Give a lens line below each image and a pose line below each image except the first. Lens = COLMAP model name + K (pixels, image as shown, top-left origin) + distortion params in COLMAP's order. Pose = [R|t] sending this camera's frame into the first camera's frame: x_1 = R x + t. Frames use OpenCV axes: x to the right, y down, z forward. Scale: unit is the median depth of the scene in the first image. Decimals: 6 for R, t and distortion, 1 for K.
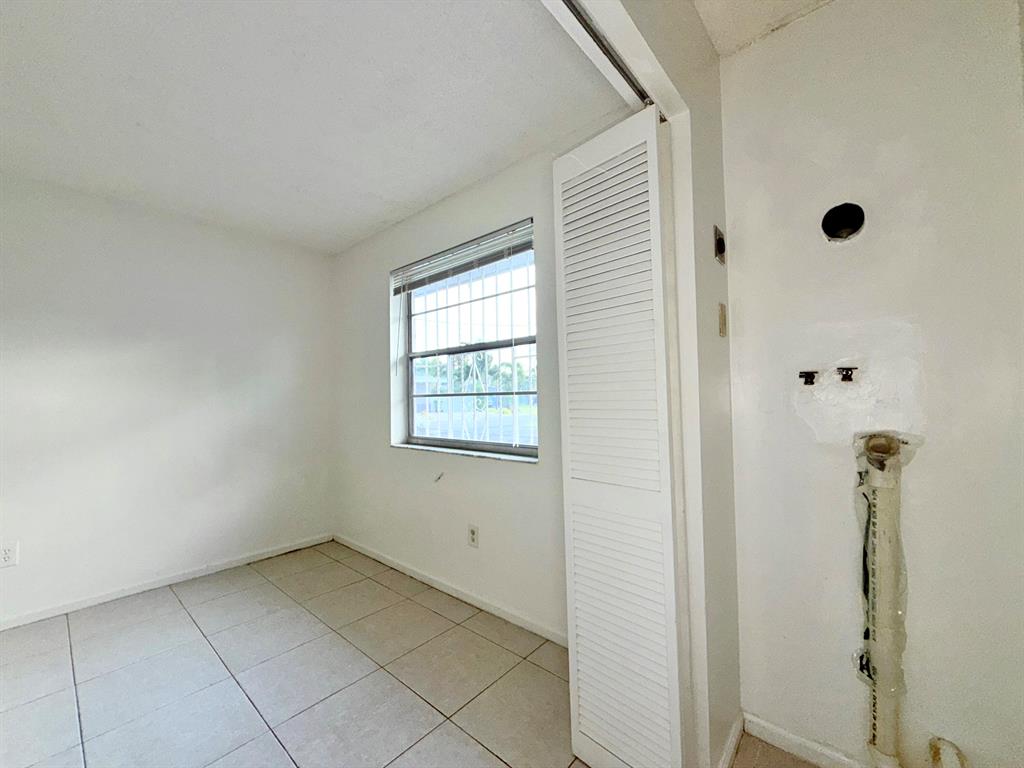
lens RADIAL K [[409.0, 0, 512.6], [0, 409.0, 385.6], [0, 0, 1]] dist [-0.002661, -0.000188]
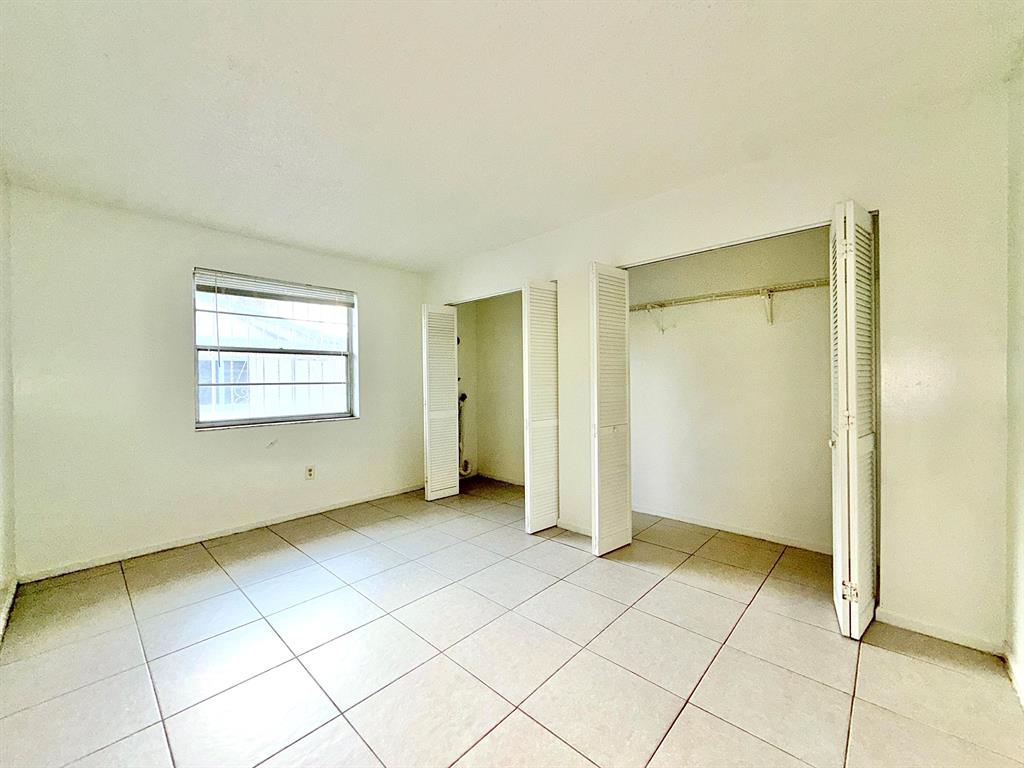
lens RADIAL K [[409.0, 0, 512.6], [0, 409.0, 385.6], [0, 0, 1]] dist [-0.002661, -0.000188]
pose [[0.035617, 0.018101, 0.999202, -1.571760], [-0.003093, 0.999833, -0.018002, 0.054577], [-0.999361, -0.002449, 0.035667, 0.151766]]
